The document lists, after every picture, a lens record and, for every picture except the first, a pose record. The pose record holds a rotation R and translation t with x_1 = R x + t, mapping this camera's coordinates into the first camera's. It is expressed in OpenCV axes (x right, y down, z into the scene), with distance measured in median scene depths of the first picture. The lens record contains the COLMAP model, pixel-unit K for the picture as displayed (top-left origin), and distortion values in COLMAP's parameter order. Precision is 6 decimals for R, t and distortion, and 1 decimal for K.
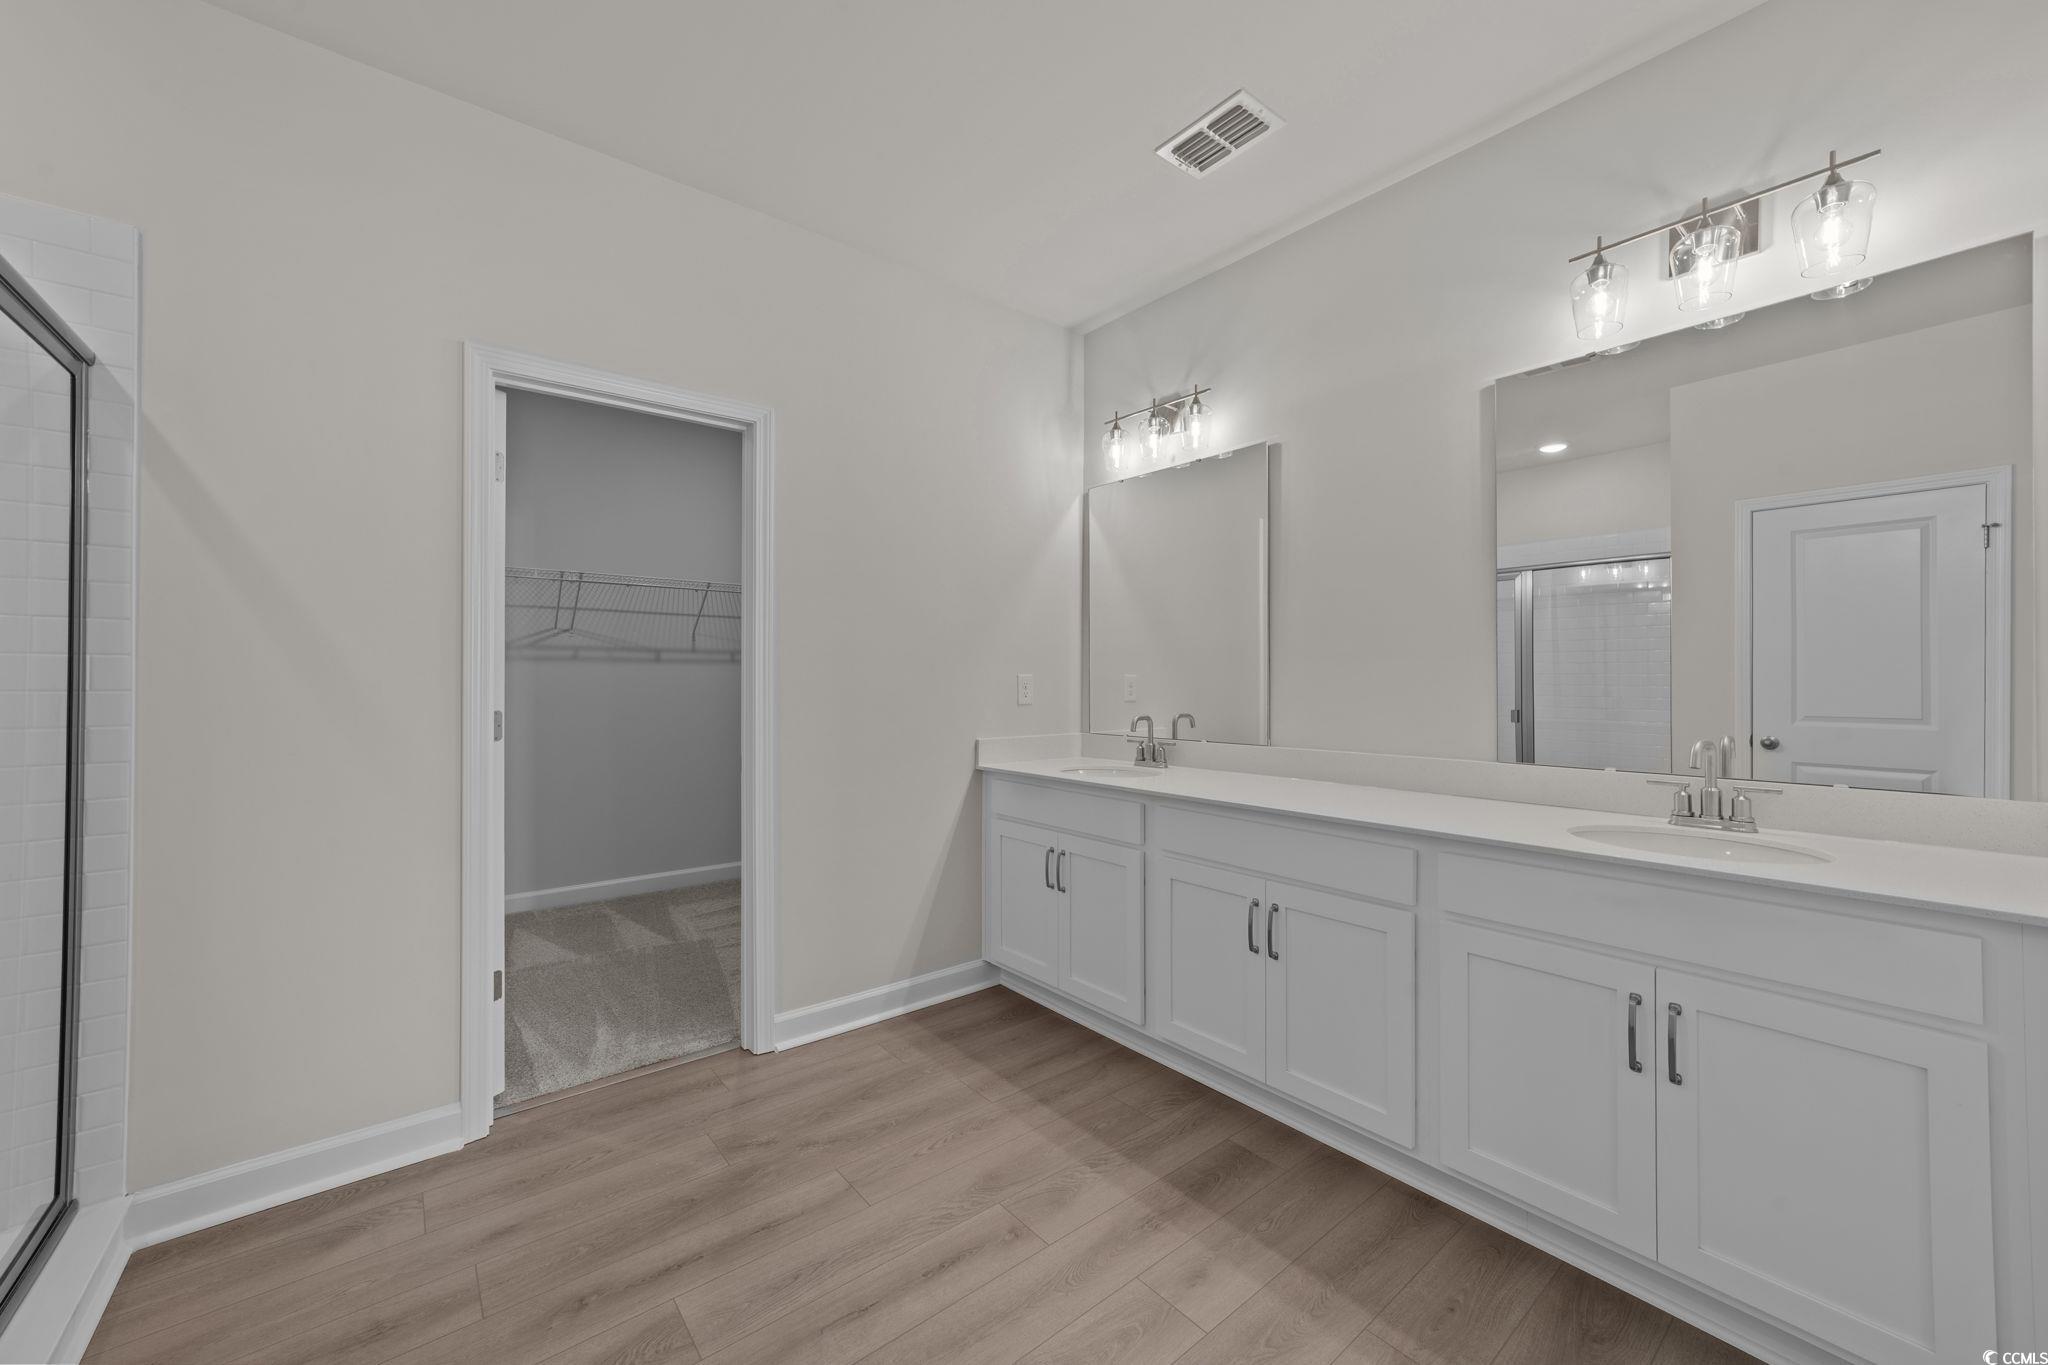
lens RADIAL K [[784.1, 0, 1024.9], [0, 784.1, 674.6], [0, 0, 1]] dist [-0.011377, 0.005729]
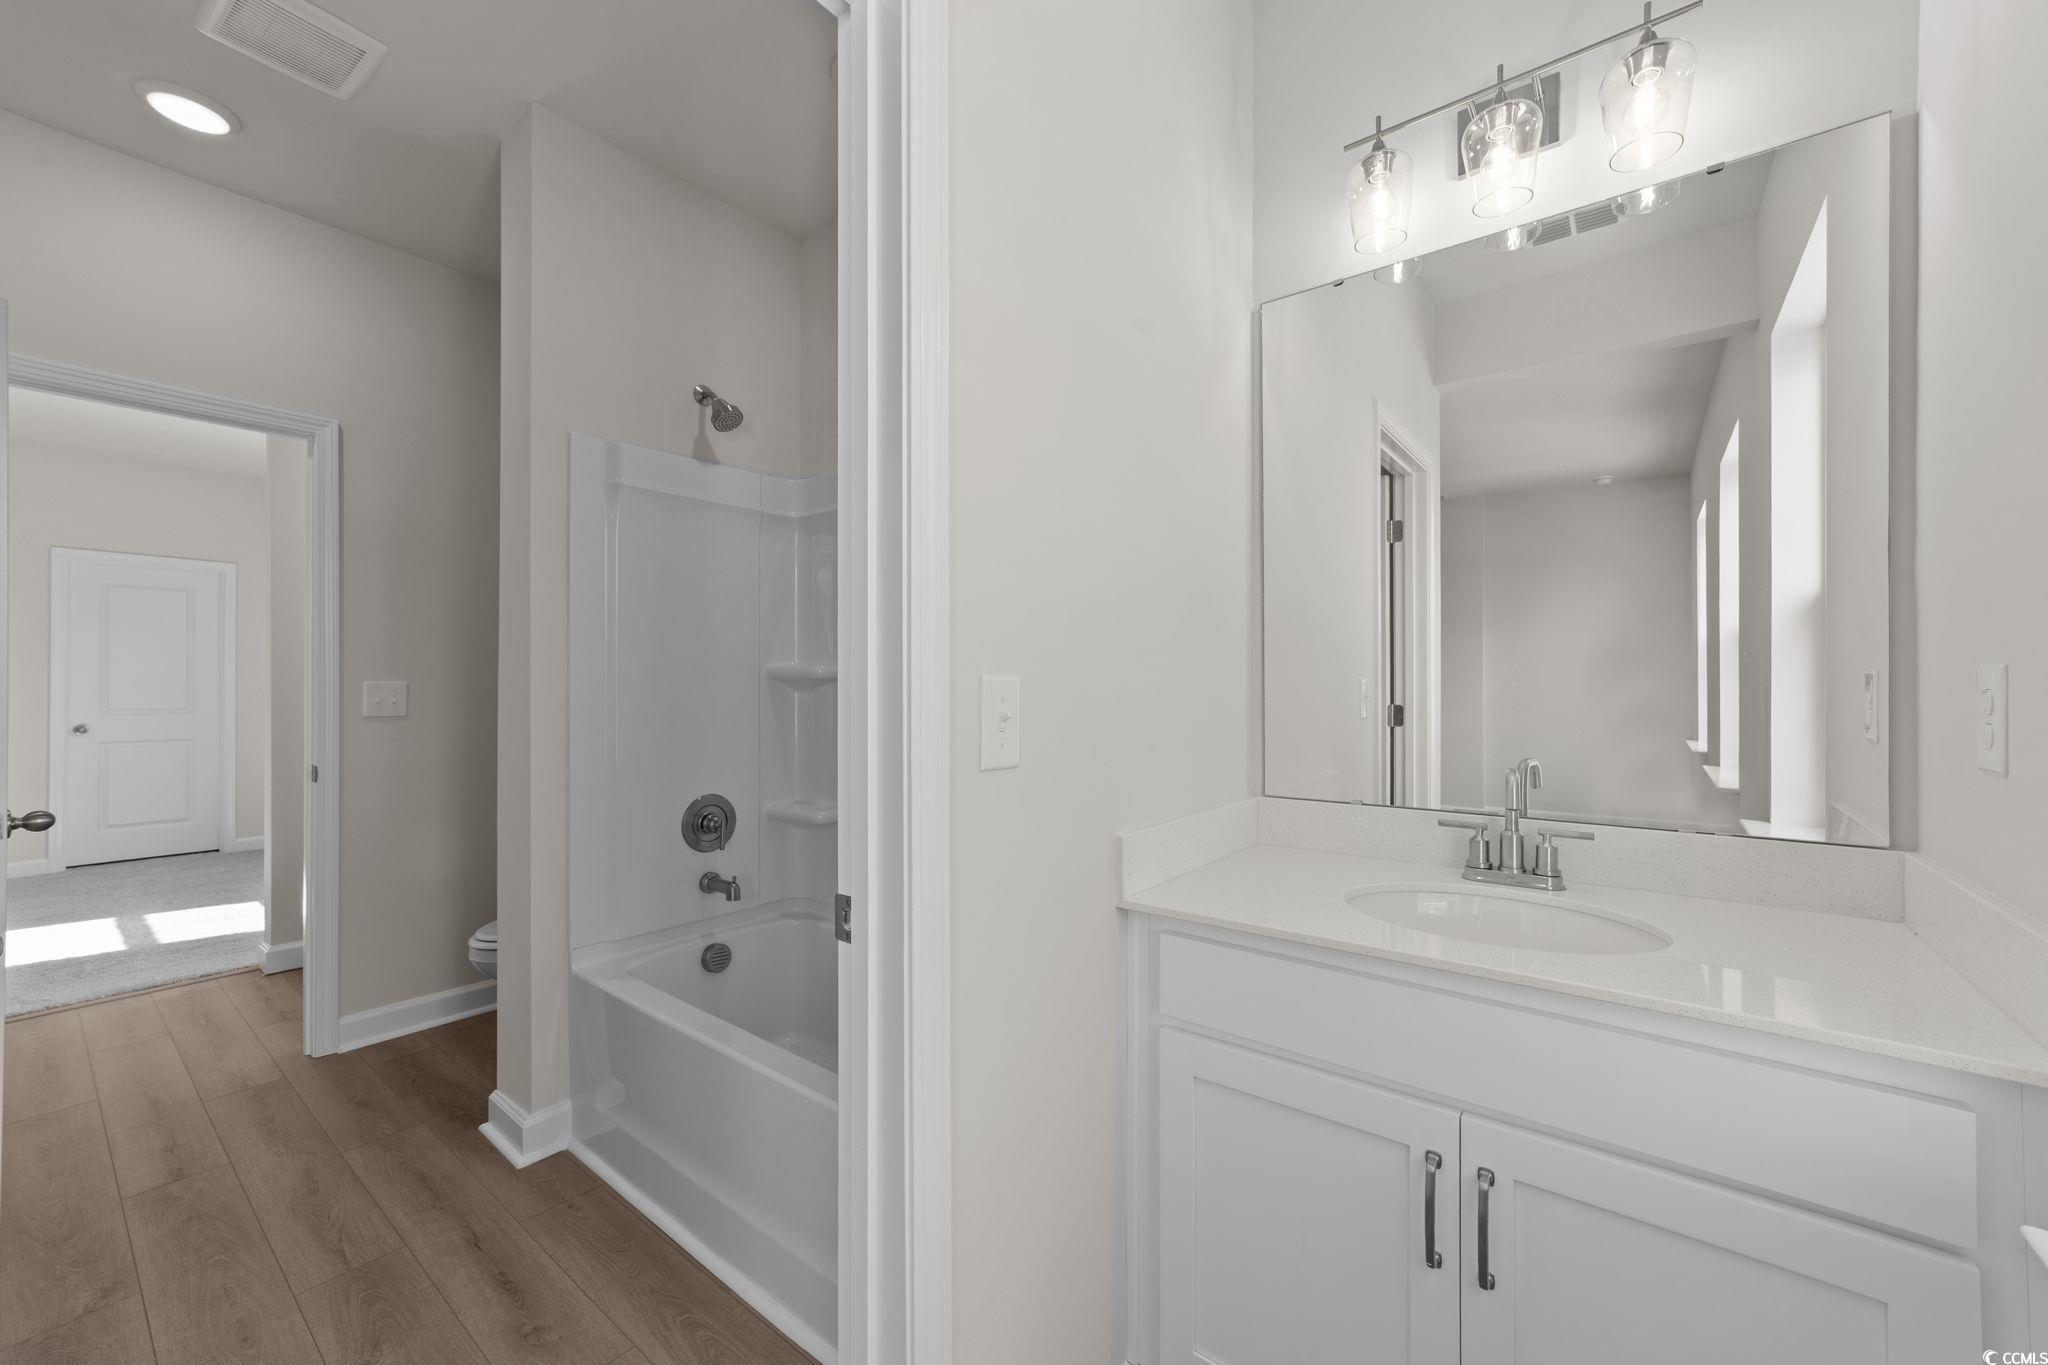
lens RADIAL K [[784.1, 0, 1024.9], [0, 784.1, 674.6], [0, 0, 1]] dist [-0.011377, 0.005729]
pose [[0.976363, -0.000011, 0.216137, 0.250235], [0.001244, 0.999984, -0.005569, -0.004835], [-0.216134, 0.005706, 0.976347, 0.357120]]
